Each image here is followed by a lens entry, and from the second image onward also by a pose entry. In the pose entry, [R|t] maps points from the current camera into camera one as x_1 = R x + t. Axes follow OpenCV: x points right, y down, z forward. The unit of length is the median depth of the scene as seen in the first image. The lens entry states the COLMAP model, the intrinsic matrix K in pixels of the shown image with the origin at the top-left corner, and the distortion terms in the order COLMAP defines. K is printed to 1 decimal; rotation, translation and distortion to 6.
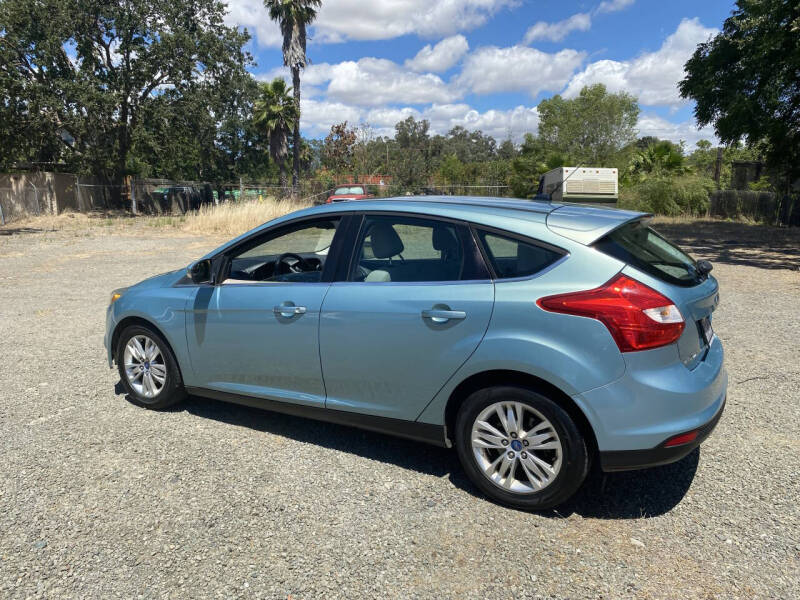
lens RADIAL K [[606.7, 0, 395.5], [0, 606.7, 304.5], [0, 0, 1]] dist [0.010402, -0.009560]
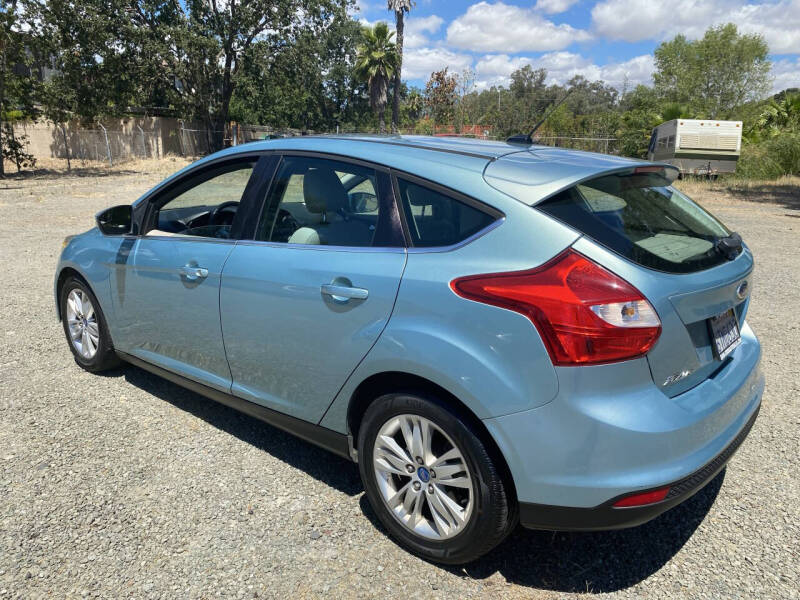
lens RADIAL K [[611.7, 0, 399.9], [0, 611.7, 293.3], [0, 0, 1]] dist [0.004161, 0.002261]
pose [[0.987037, 0.058197, -0.149568, 0.211762], [-0.049423, 0.996869, 0.061727, -0.025351], [0.152692, -0.053535, 0.986823, 0.213938]]
